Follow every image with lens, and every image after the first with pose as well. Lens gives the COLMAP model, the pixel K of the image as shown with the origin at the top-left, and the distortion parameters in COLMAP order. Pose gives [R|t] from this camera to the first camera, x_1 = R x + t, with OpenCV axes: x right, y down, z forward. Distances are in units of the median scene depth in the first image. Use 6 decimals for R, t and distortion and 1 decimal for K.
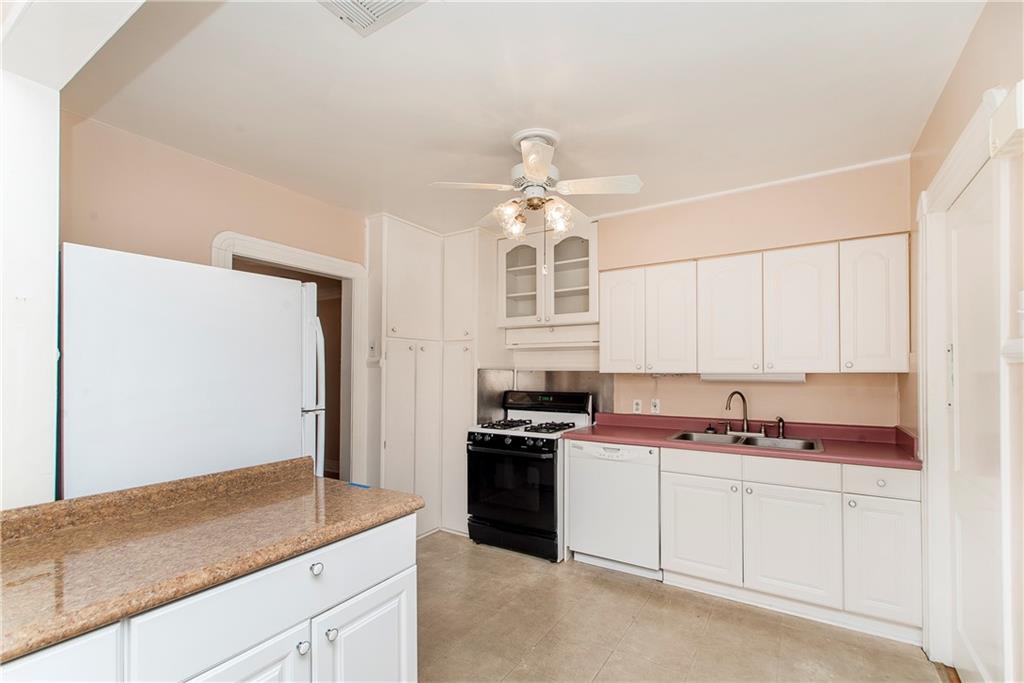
lens RADIAL K [[441.0, 0, 534.4], [0, 441.0, 361.1], [0, 0, 1]] dist [-0.000188, 0.000019]
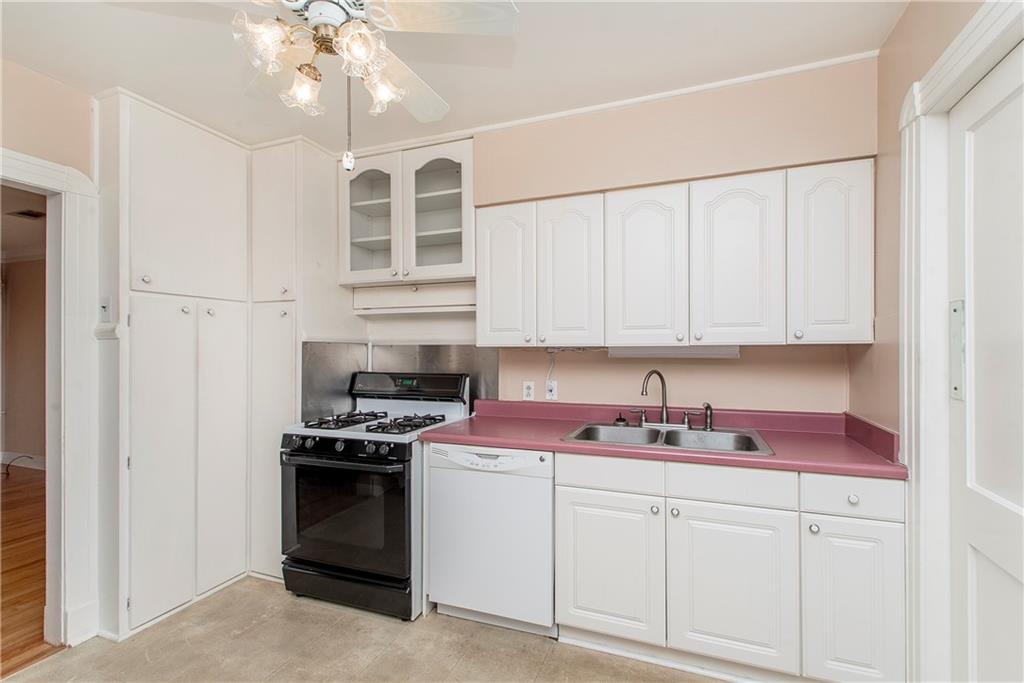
lens RADIAL K [[465.1, 0, 512.0], [0, 465.1, 341.5], [0, 0, 1]] dist [0.000091, -0.000017]
pose [[0.986806, -0.002096, 0.161891, 0.087617], [0.000563, 0.999955, 0.009513, 0.011349], [-0.161904, -0.009297, 0.986763, 0.249524]]
